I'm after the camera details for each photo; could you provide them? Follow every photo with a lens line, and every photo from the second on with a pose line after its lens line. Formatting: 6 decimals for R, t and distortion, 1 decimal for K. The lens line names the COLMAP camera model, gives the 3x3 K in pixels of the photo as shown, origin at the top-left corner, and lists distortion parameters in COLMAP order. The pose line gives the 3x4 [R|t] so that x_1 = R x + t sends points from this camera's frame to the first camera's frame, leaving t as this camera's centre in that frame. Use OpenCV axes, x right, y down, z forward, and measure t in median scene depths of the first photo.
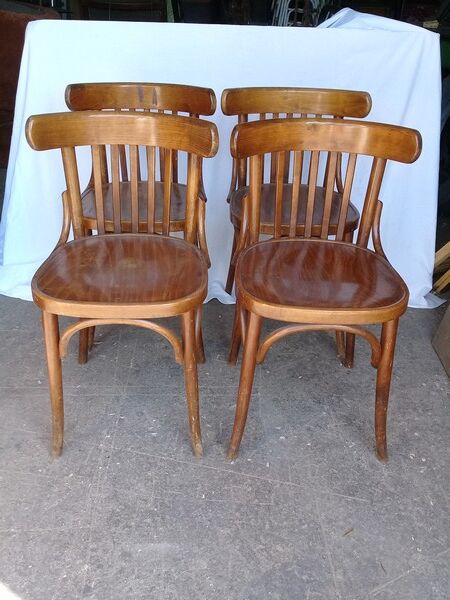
lens RADIAL K [[550.4, 0, 225.0], [0, 550.4, 300.0], [0, 0, 1]] dist [0.072607, -0.159583]
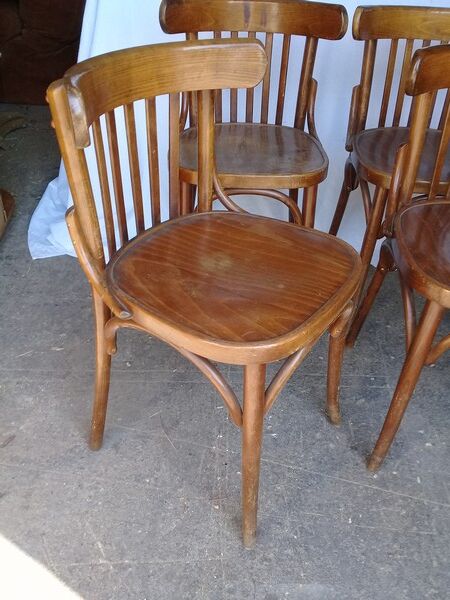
lens RADIAL K [[551.6, 0, 230.3], [0, 551.6, 302.2], [0, 0, 1]] dist [0.114052, -0.212994]
pose [[0.999607, 0.022483, -0.016730, -0.194160], [-0.020625, 0.994370, 0.103940, -0.046924], [0.018972, -0.103554, 0.994443, 0.189600]]
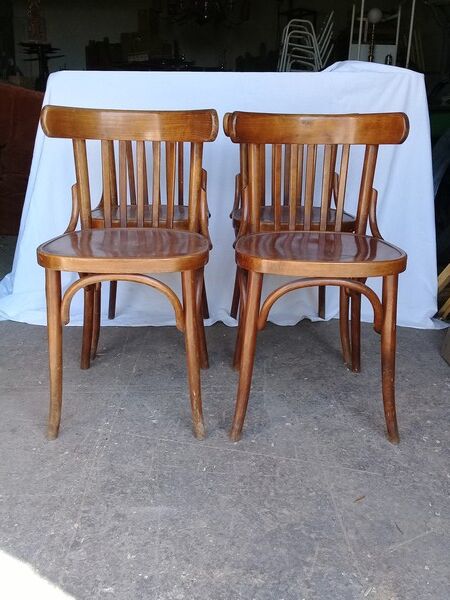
lens RADIAL K [[550.4, 0, 225.0], [0, 550.4, 300.0], [0, 0, 1]] dist [0.072607, -0.159583]
pose [[0.999747, -0.011698, -0.019224, 0.016393], [0.007483, 0.978471, -0.206247, 0.247202], [0.021223, 0.206051, 0.978311, 0.016993]]
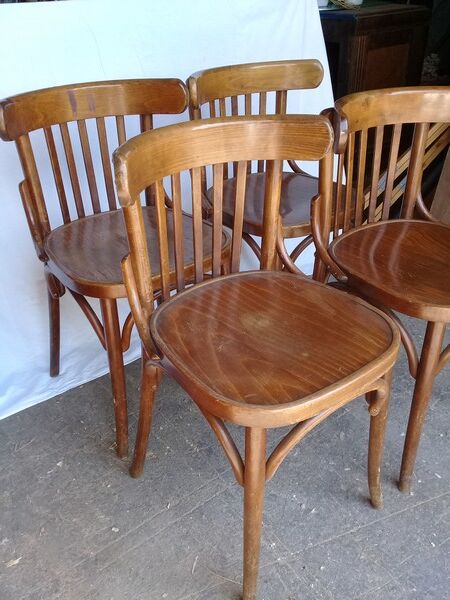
lens RADIAL K [[550.4, 0, 225.0], [0, 550.4, 300.0], [0, 0, 1]] dist [0.072607, -0.159583]
pose [[0.806405, -0.332389, 0.489109, -0.550751], [0.312978, 0.941643, 0.123908, -0.195810], [-0.501752, 0.053161, 0.863376, 0.368965]]
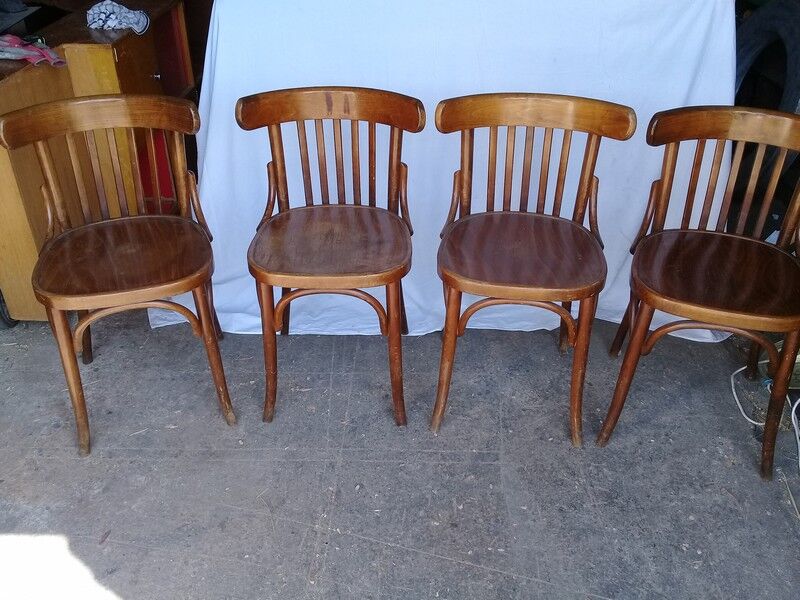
lens RADIAL K [[733.9, 0, 400.0], [0, 733.9, 300.0], [0, 0, 1]] dist [0.072607, -0.159583]
pose [[0.998171, 0.003457, -0.060353, -0.026794], [-0.000099, 0.998456, 0.055551, -0.156506], [0.060452, -0.055443, 0.996630, -0.119853]]
